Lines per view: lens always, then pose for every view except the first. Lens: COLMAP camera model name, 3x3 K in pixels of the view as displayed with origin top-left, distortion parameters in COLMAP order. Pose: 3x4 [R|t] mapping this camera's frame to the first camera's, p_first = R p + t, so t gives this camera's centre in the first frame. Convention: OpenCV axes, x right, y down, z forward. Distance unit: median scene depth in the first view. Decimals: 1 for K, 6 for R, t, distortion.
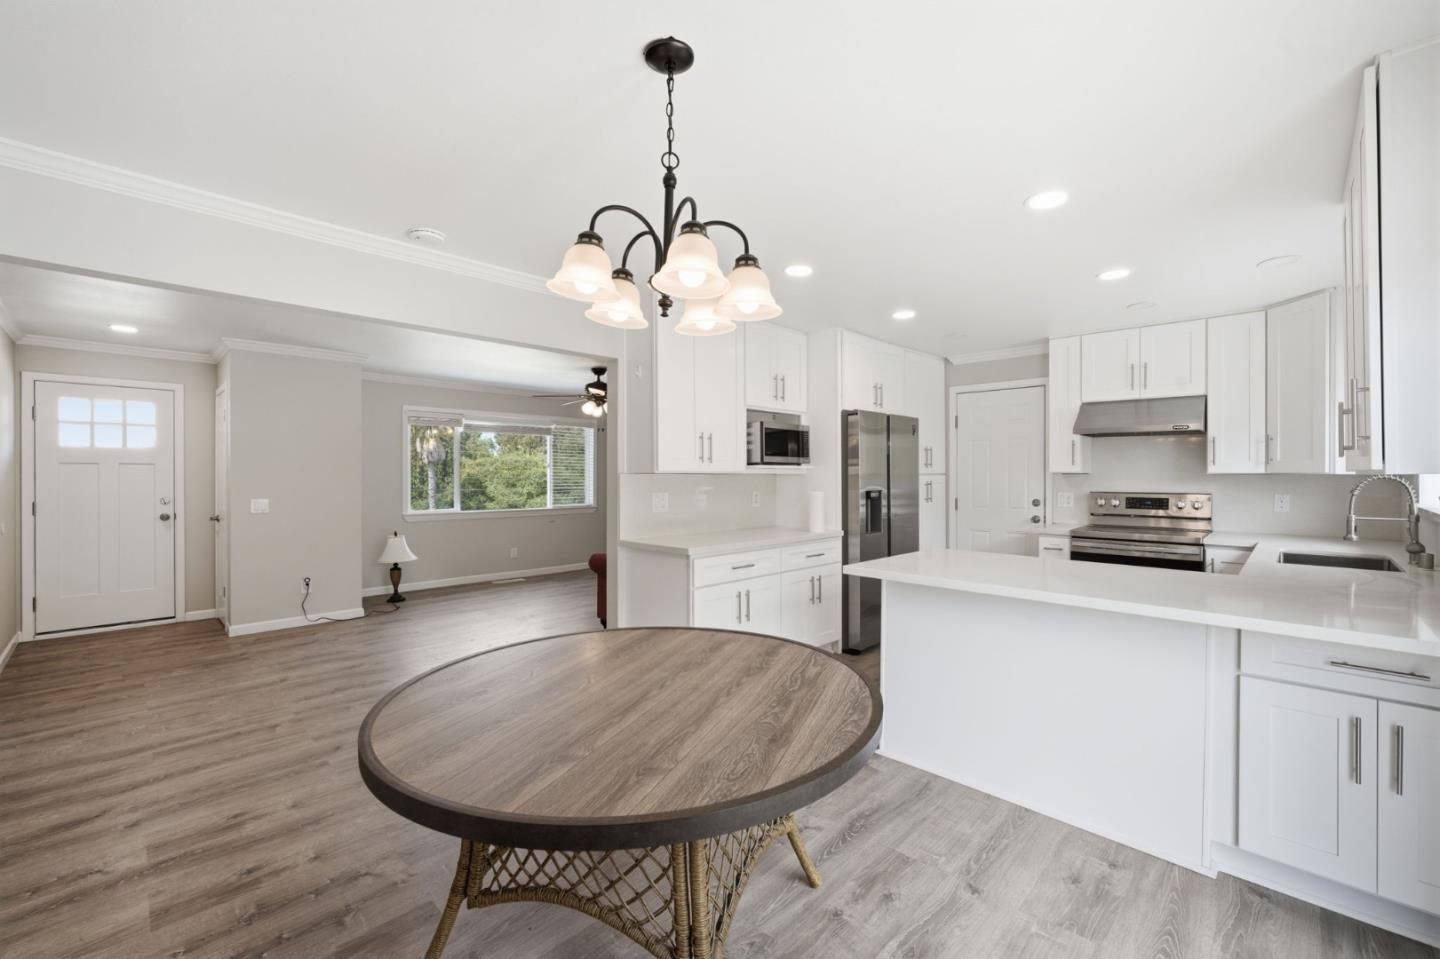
lens RADIAL K [[604.0, 0, 734.2], [0, 604.0, 478.6], [0, 0, 1]] dist [-0.034687, 0.014229]
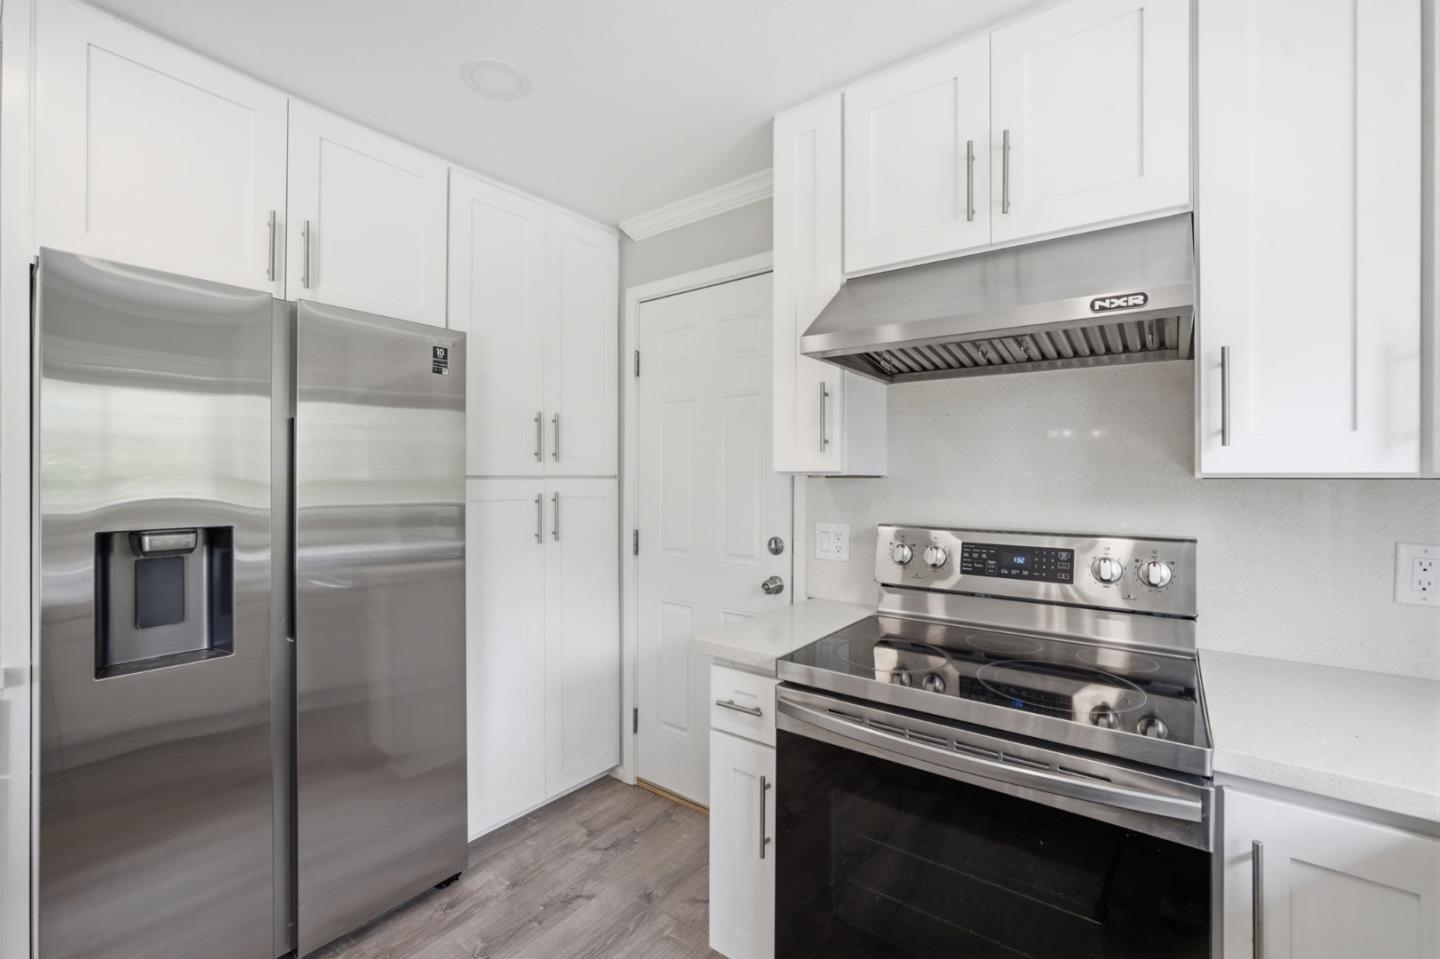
lens RADIAL K [[604.0, 0, 734.2], [0, 604.0, 478.6], [0, 0, 1]] dist [-0.034687, 0.014229]
pose [[0.992633, 0.001693, 0.121149, 0.507471], [-0.001135, 0.999988, -0.004671, -0.005458], [-0.121156, 0.004500, 0.992623, 0.700016]]
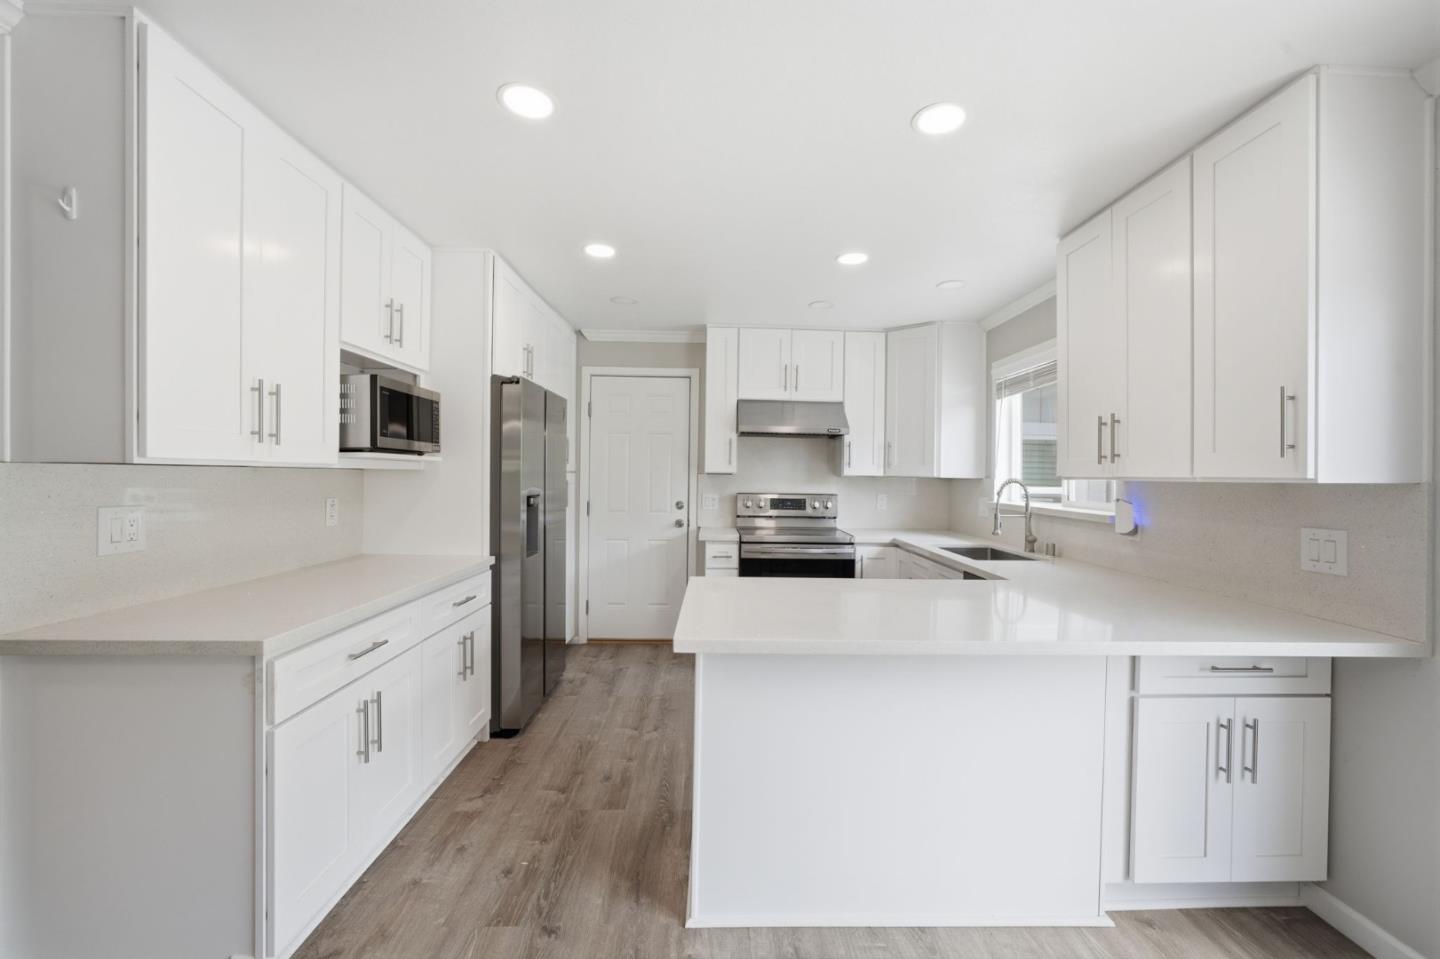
lens RADIAL K [[604.0, 0, 734.2], [0, 604.0, 478.6], [0, 0, 1]] dist [-0.034687, 0.014229]
pose [[0.696396, 0.006293, 0.717631, -0.114185], [-0.009848, 0.999951, 0.000788, -0.002140], [-0.717591, -0.007616, 0.696424, 0.362843]]
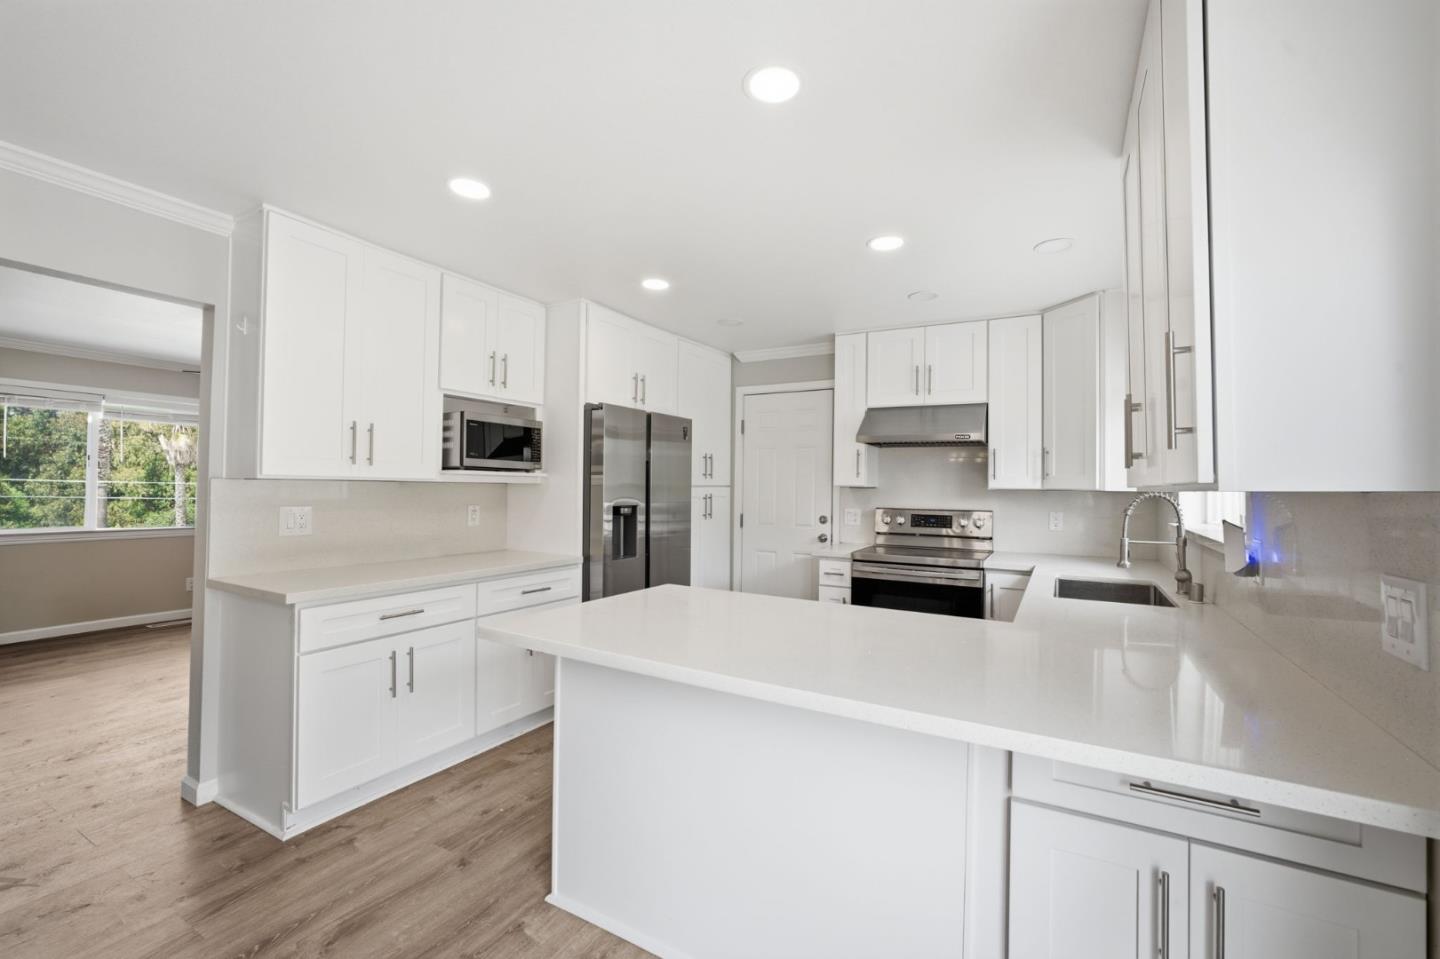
lens RADIAL K [[604.0, 0, 734.2], [0, 604.0, 478.6], [0, 0, 1]] dist [-0.034687, 0.014229]
pose [[0.966650, 0.016613, 0.255560, 0.174704], [-0.011611, 0.999711, -0.021070, -0.000537], [-0.255836, 0.017400, 0.966564, 0.198489]]
